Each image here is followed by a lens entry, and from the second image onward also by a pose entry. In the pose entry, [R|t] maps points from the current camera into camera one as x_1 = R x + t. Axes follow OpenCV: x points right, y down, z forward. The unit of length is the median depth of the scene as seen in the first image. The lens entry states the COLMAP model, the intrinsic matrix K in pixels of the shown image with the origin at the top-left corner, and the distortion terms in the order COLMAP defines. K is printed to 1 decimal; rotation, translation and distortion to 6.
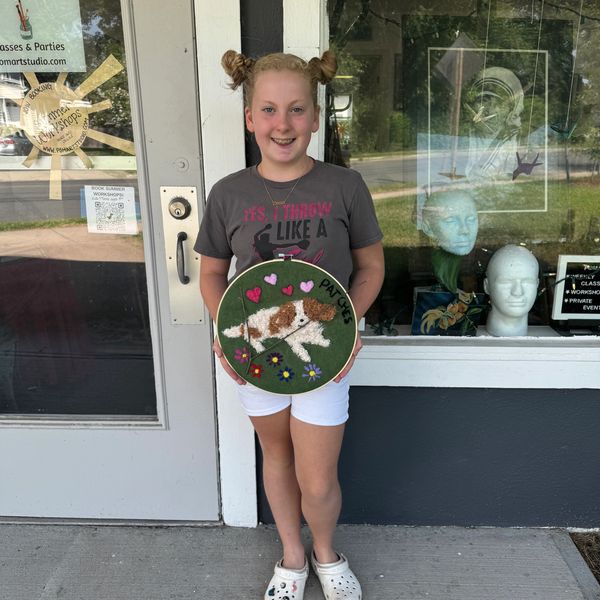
lens RADIAL K [[553.2, 0, 300.0], [0, 553.2, 300.0], [0, 0, 1]] dist [0.004401, -0.000371]
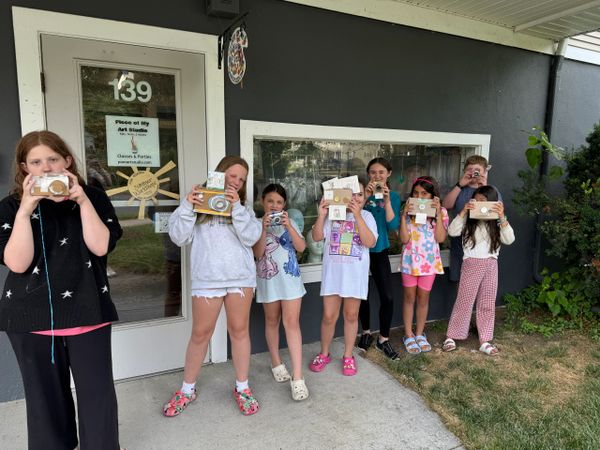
lens RADIAL K [[414.5, 0, 300.0], [0, 414.5, 225.0], [0, 0, 1]] dist [-0.005533, -0.006149]
pose [[0.884657, -0.049712, 0.463584, -0.596361], [0.111851, 0.987892, -0.107509, 0.088324], [-0.452627, 0.146961, 0.879506, -0.713872]]
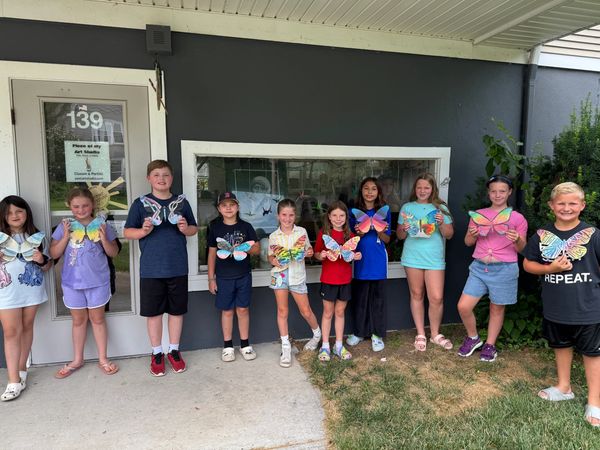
lens RADIAL K [[414.5, 0, 300.0], [0, 414.5, 225.0], [0, 0, 1]] dist [-0.005533, -0.006149]
pose [[0.953663, -0.026026, 0.299748, -0.082999], [0.077451, 0.983913, -0.160984, 0.198438], [-0.290736, 0.176740, 0.940338, -1.091028]]
